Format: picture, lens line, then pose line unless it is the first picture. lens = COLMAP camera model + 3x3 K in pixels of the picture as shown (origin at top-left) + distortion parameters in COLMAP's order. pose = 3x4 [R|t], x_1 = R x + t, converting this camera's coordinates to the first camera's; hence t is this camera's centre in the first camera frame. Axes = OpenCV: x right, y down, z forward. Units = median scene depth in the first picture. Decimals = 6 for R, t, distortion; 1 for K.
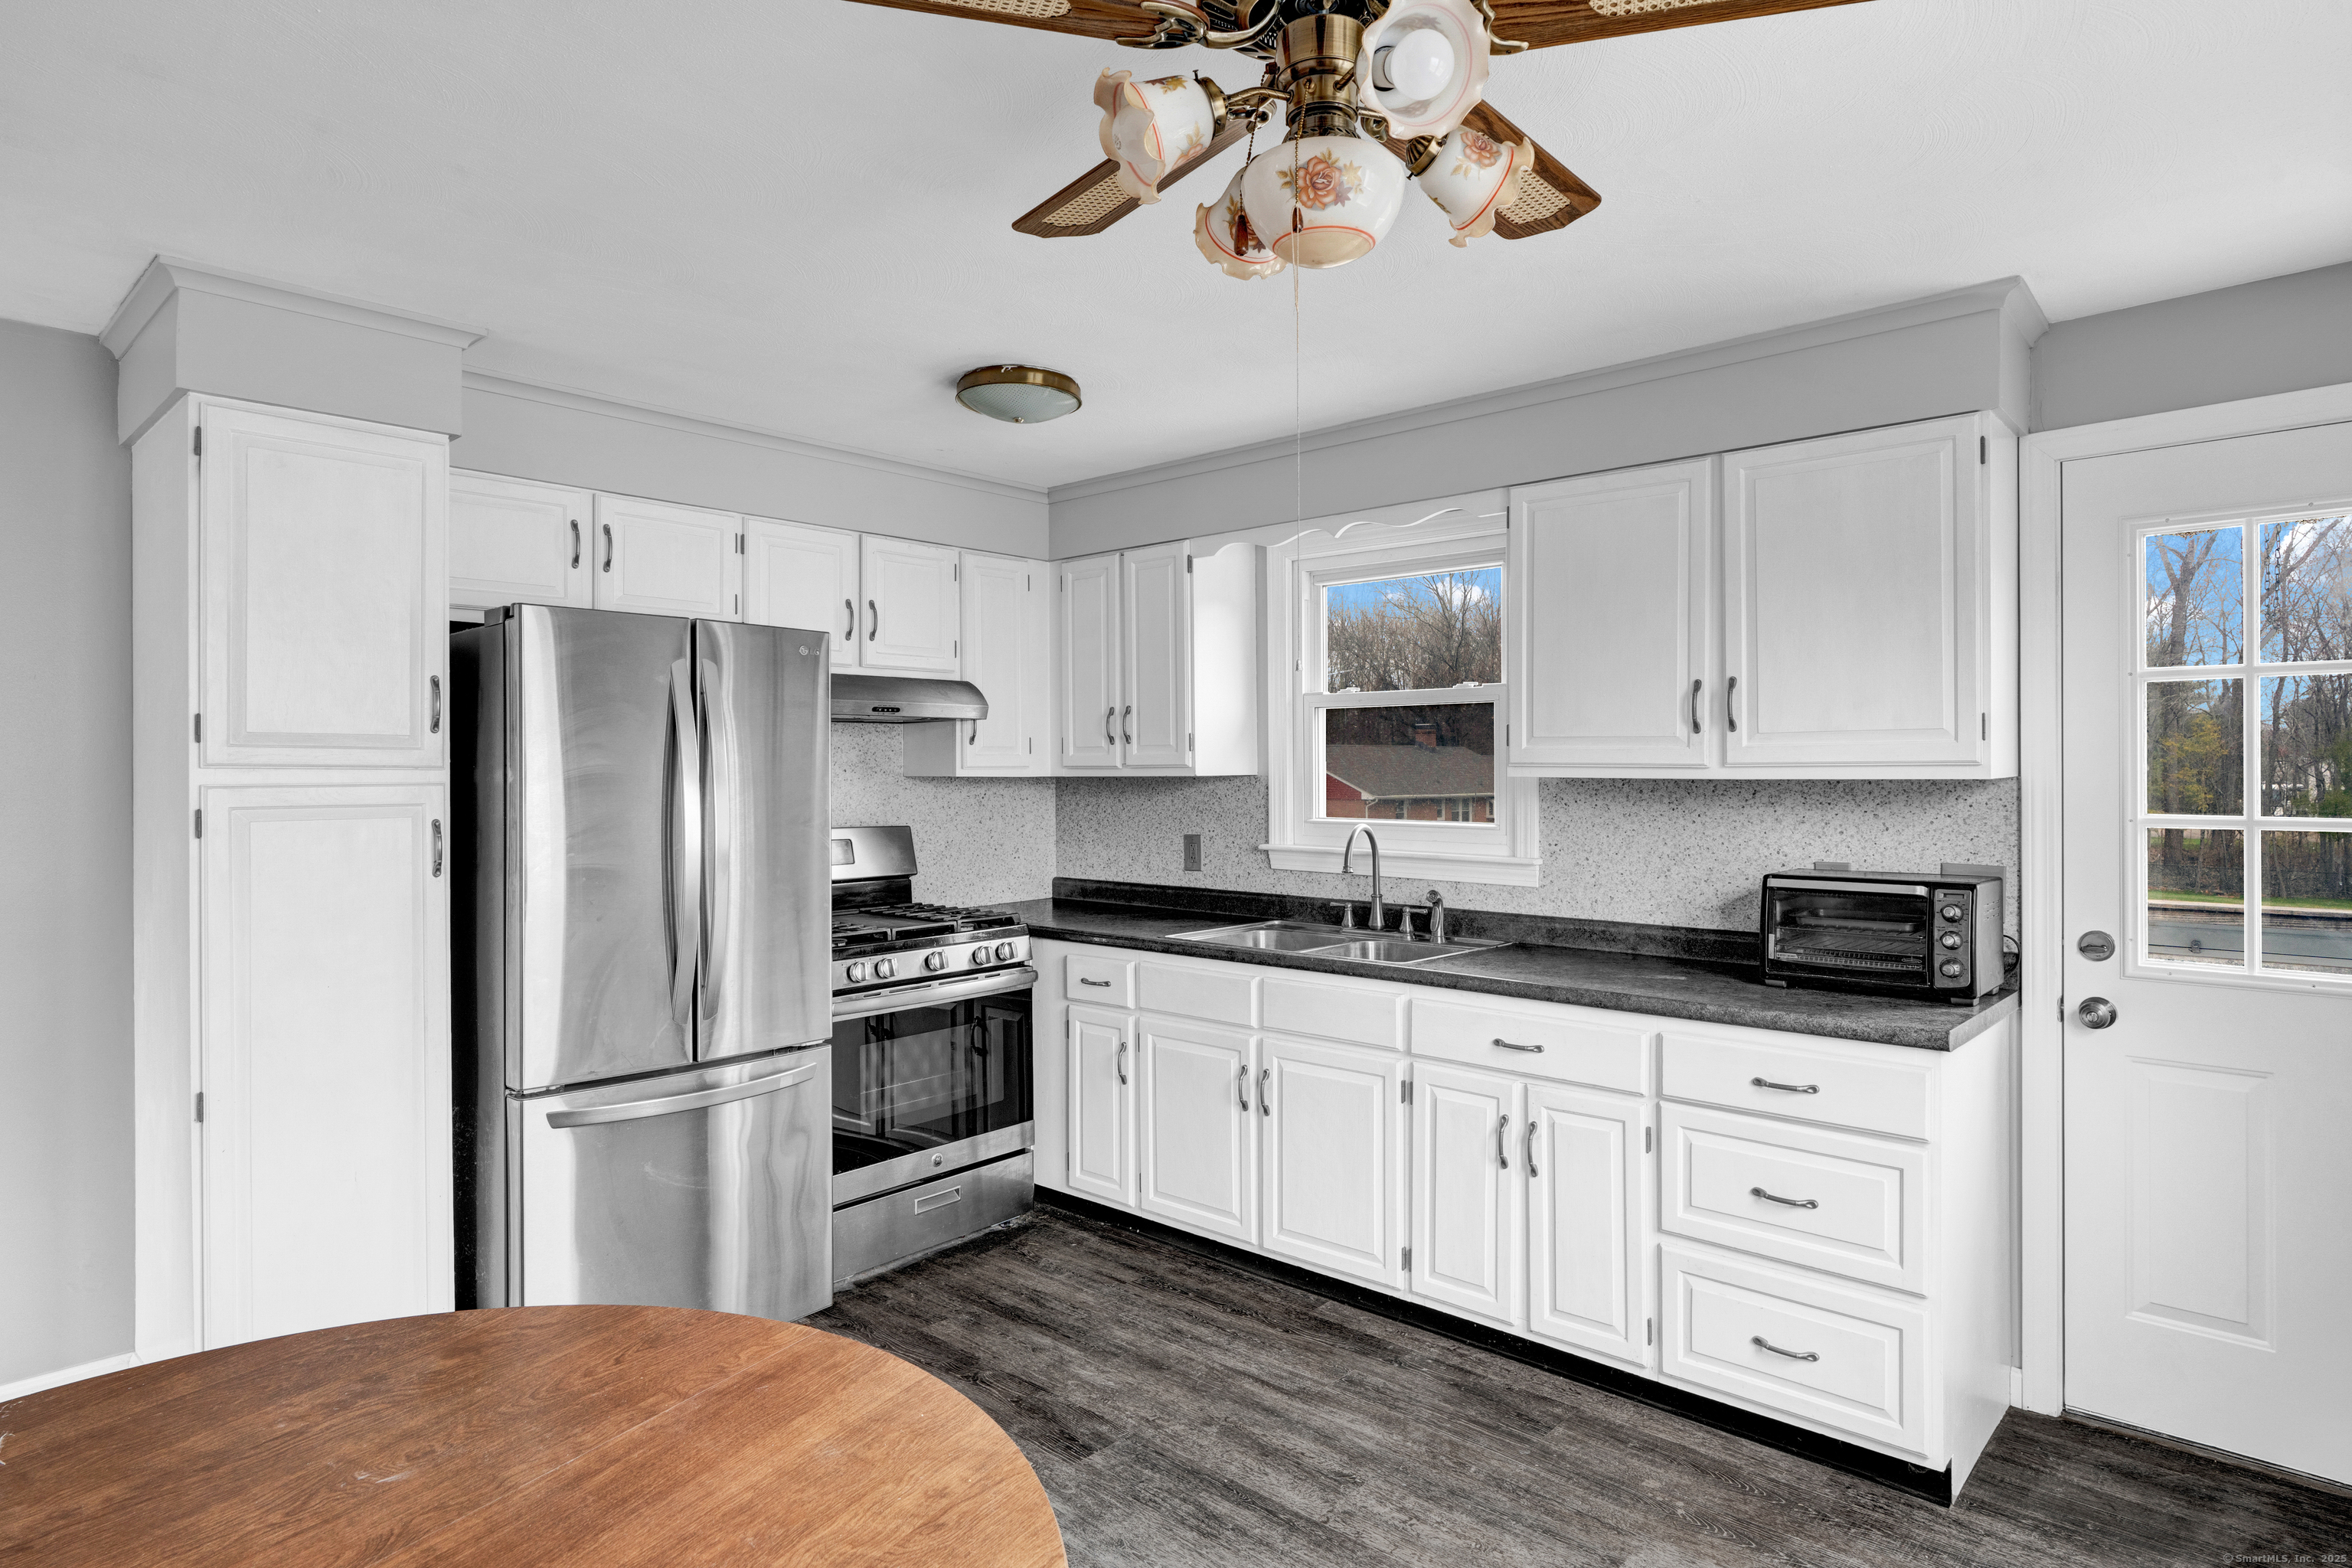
lens RADIAL K [[1307.9, 0, 1171.5], [0, 1307.9, 770.4], [0, 0, 1]] dist [0.000079, 0.000412]
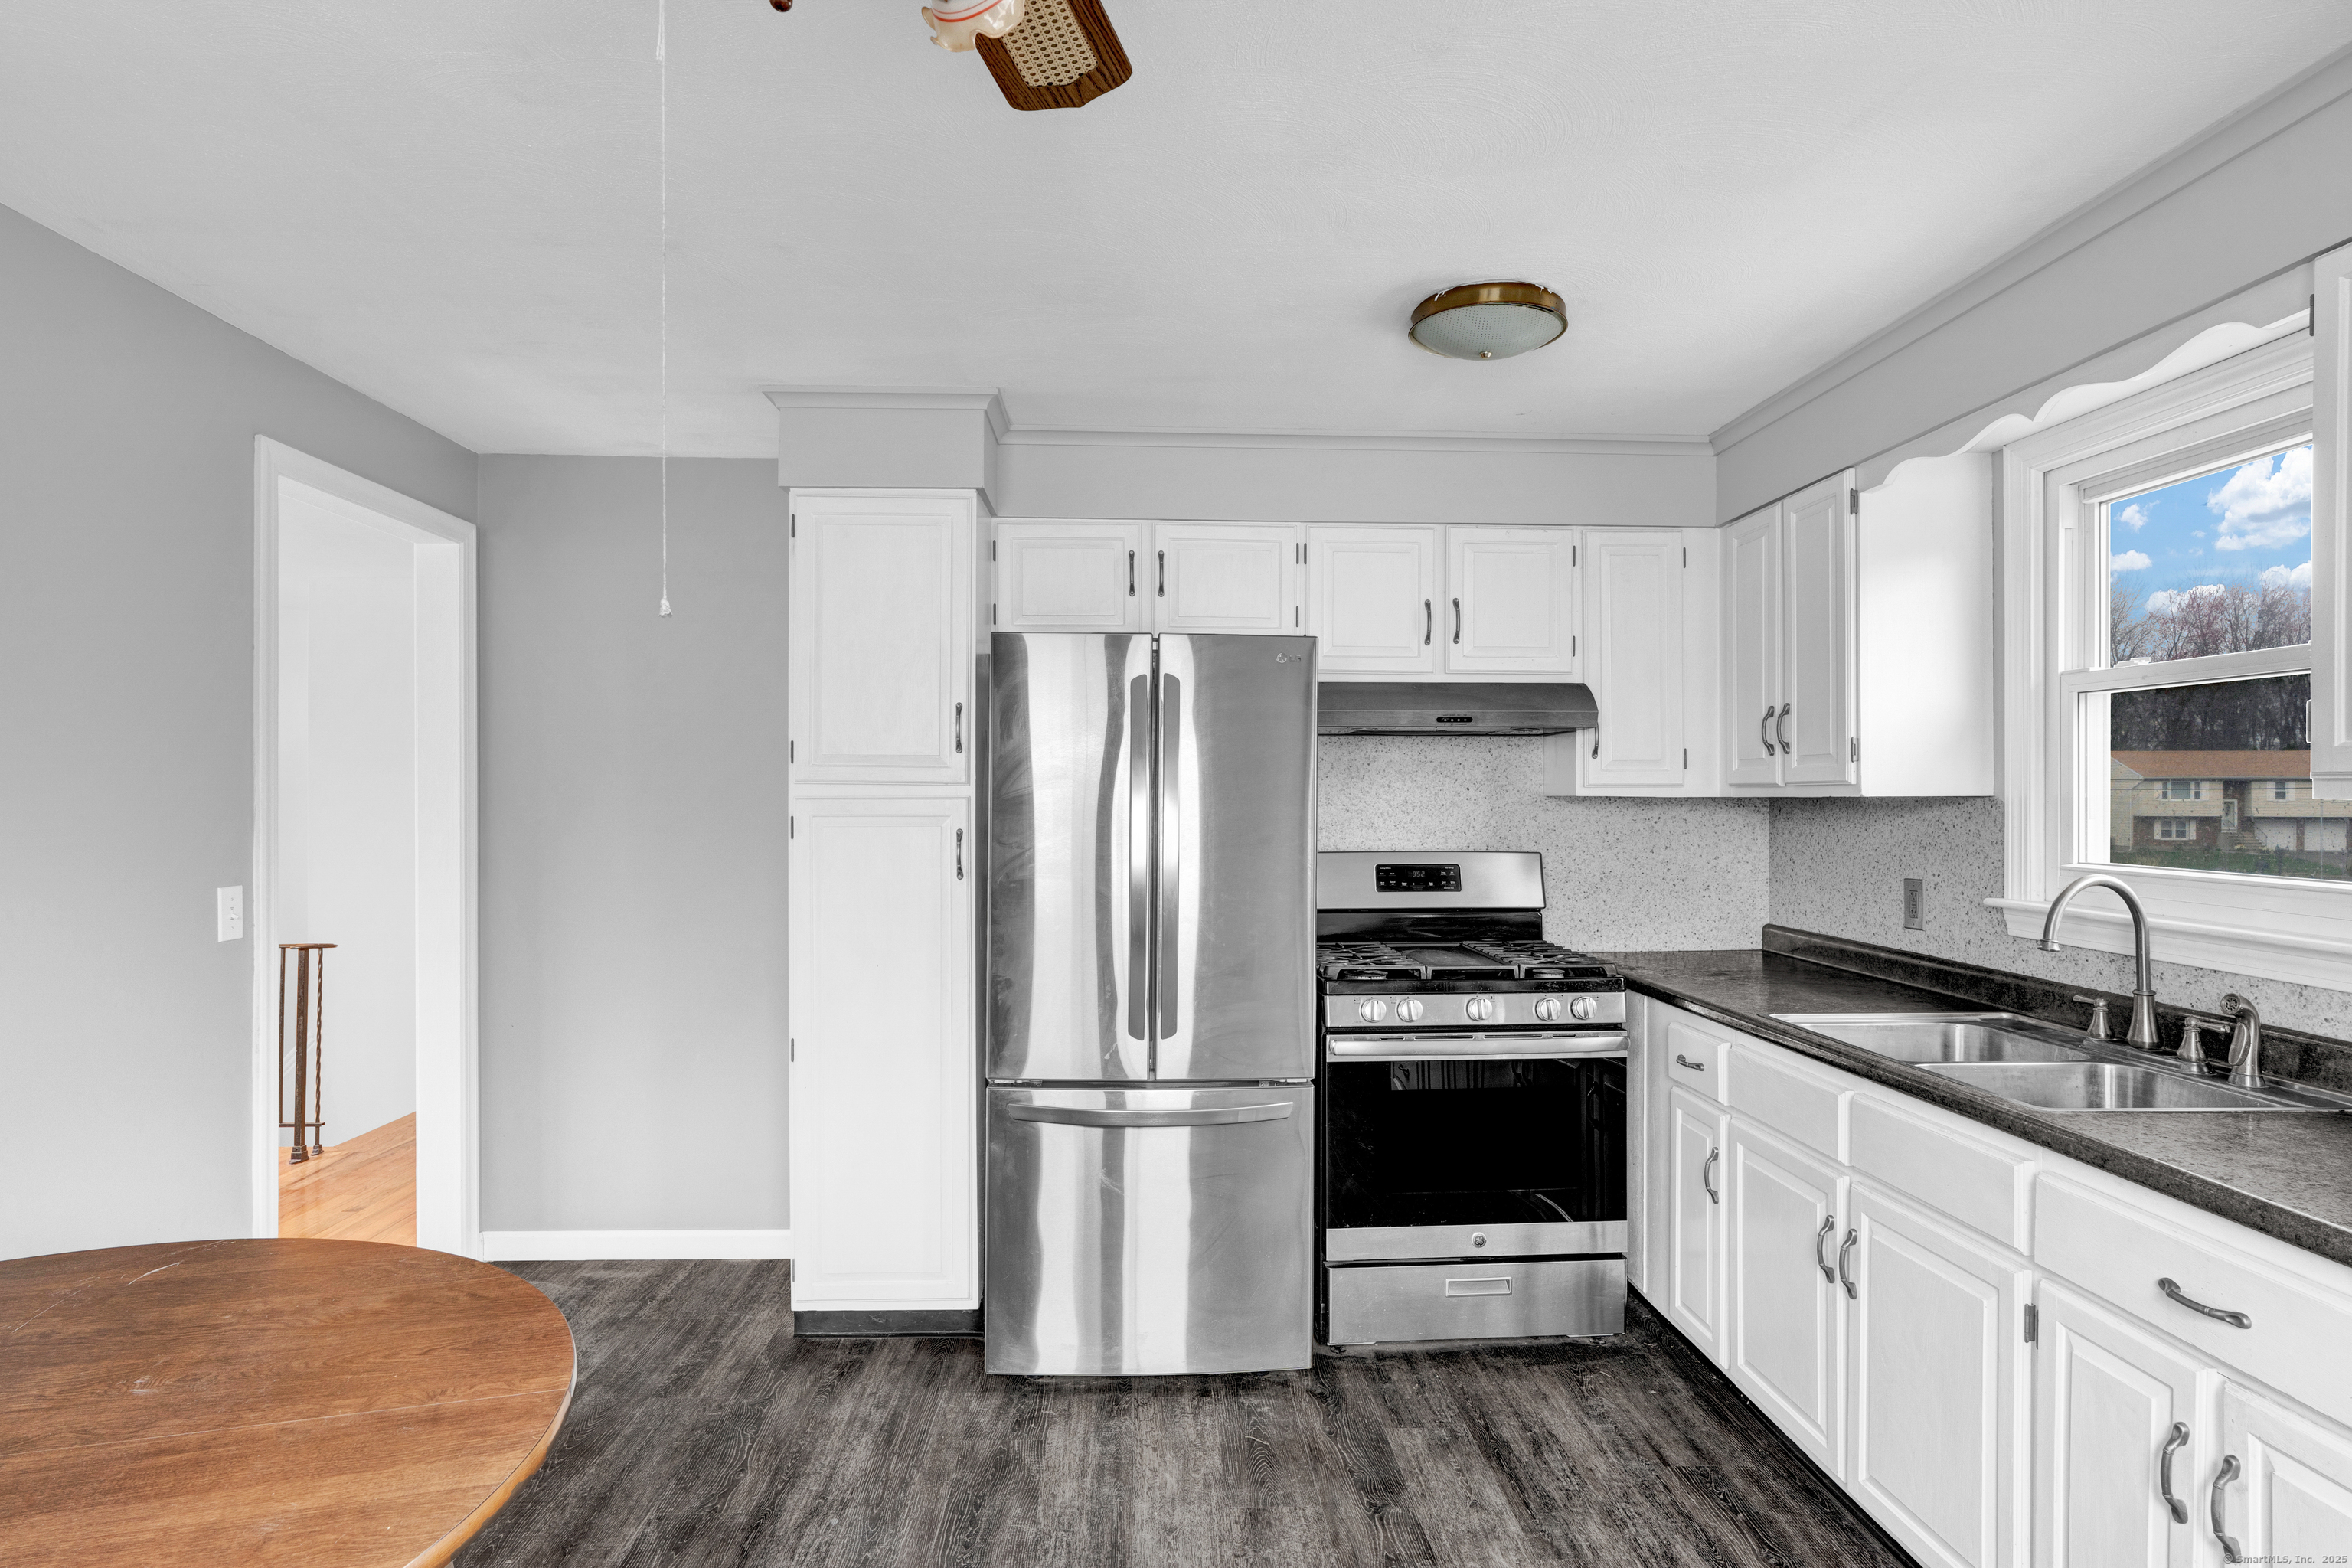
lens RADIAL K [[1257.1, 0, 1176.8], [0, 1257.1, 798.3], [0, 0, 1]] dist [-0.001286, 0.001177]
pose [[0.707996, 0.006589, -0.706186, 0.280815], [-0.003914, 0.999978, 0.005406, 0.003397], [0.706206, -0.001064, 0.708006, 0.292272]]
